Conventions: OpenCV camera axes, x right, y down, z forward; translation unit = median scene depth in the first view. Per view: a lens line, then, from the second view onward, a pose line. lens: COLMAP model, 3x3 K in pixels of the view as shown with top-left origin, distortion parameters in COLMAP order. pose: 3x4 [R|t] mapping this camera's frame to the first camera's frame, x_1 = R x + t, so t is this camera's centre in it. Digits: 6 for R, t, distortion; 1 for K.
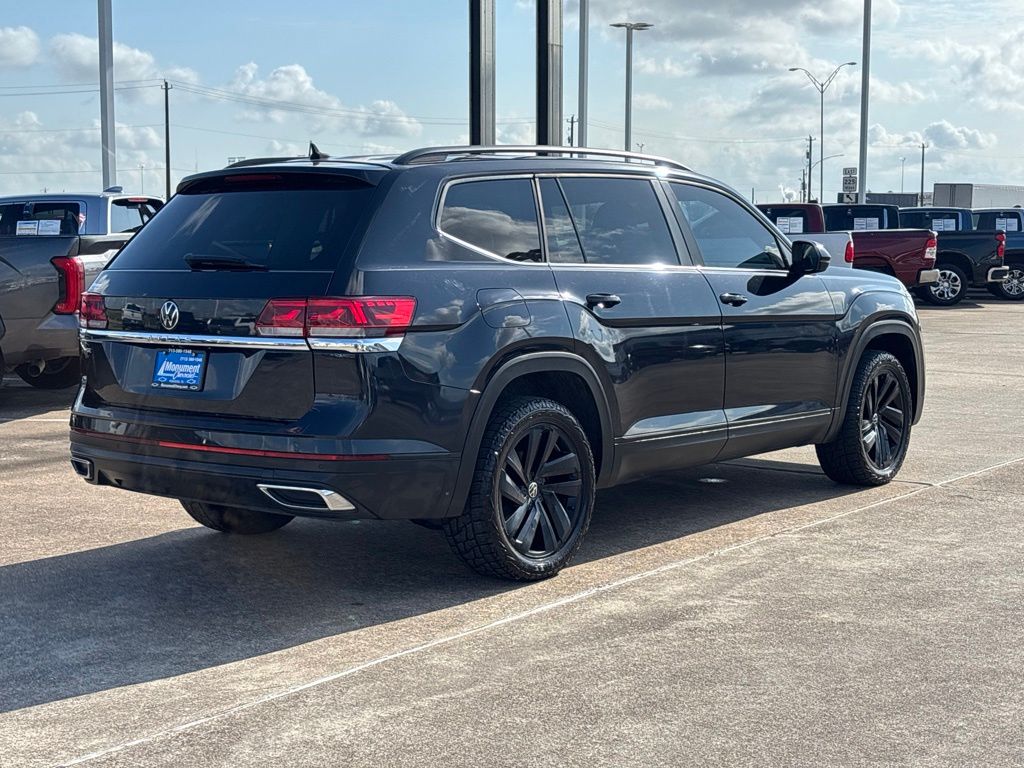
lens RADIAL K [[1646.1, 0, 516.3], [0, 1646.1, 419.4], [0, 0, 1]] dist [0.079592, -0.086010]
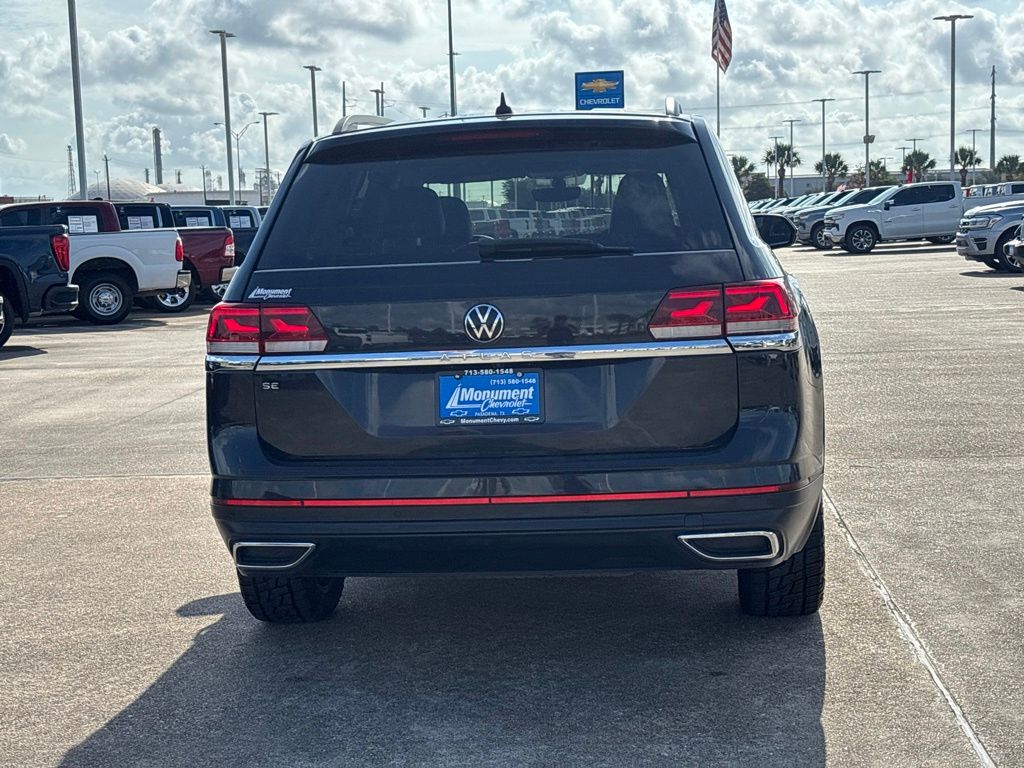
lens RADIAL K [[1607.1, 0, 513.4], [0, 1607.1, 403.2], [0, 0, 1]] dist [0.161949, -0.073085]
pose [[0.829147, -0.090423, 0.551670, -0.578528], [0.096902, 0.995141, 0.017470, -0.038365], [-0.550569, 0.038972, 0.833880, 0.396245]]
